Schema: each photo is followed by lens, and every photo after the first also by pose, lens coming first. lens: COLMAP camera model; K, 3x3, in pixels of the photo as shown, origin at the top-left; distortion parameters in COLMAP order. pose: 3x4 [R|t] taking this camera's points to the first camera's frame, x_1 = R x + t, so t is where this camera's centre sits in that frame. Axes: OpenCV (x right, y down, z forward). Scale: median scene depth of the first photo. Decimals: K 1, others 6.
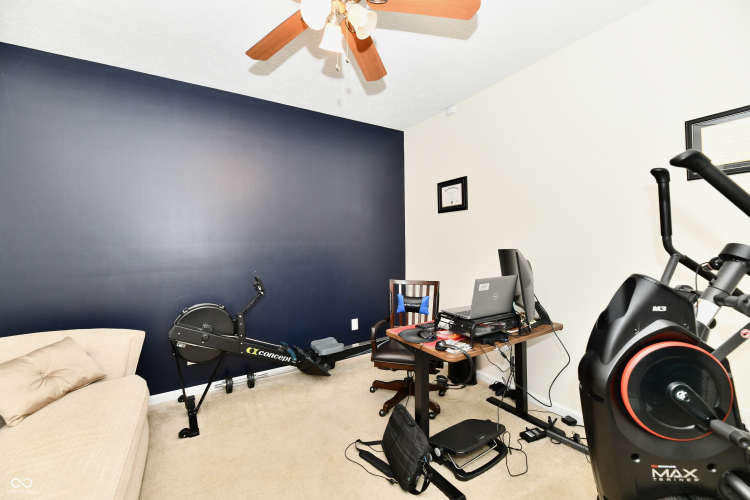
lens RADIAL K [[309.1, 0, 375.2], [0, 309.1, 248.3], [0, 0, 1]] dist [0.001810, -0.003771]
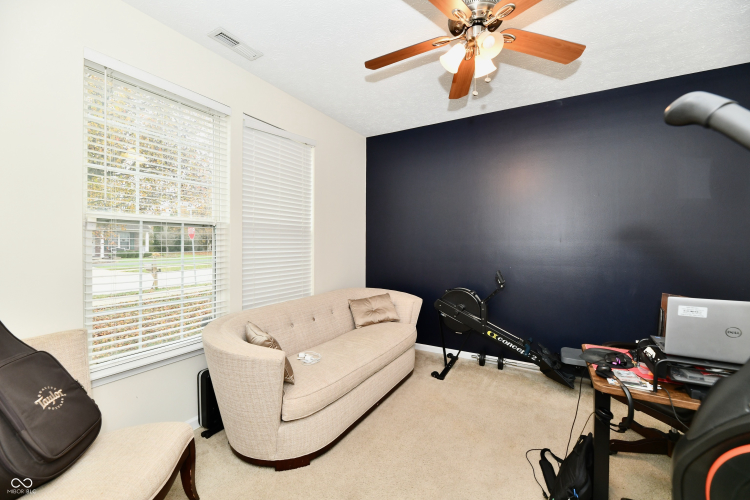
lens RADIAL K [[309.1, 0, 374.4], [0, 309.1, 247.0], [0, 0, 1]] dist [0.001810, -0.003771]
pose [[0.456955, 0.012435, -0.889403, 0.431006], [-0.013680, 0.999882, 0.006951, -0.000058], [0.889385, 0.008991, 0.457071, 0.071313]]
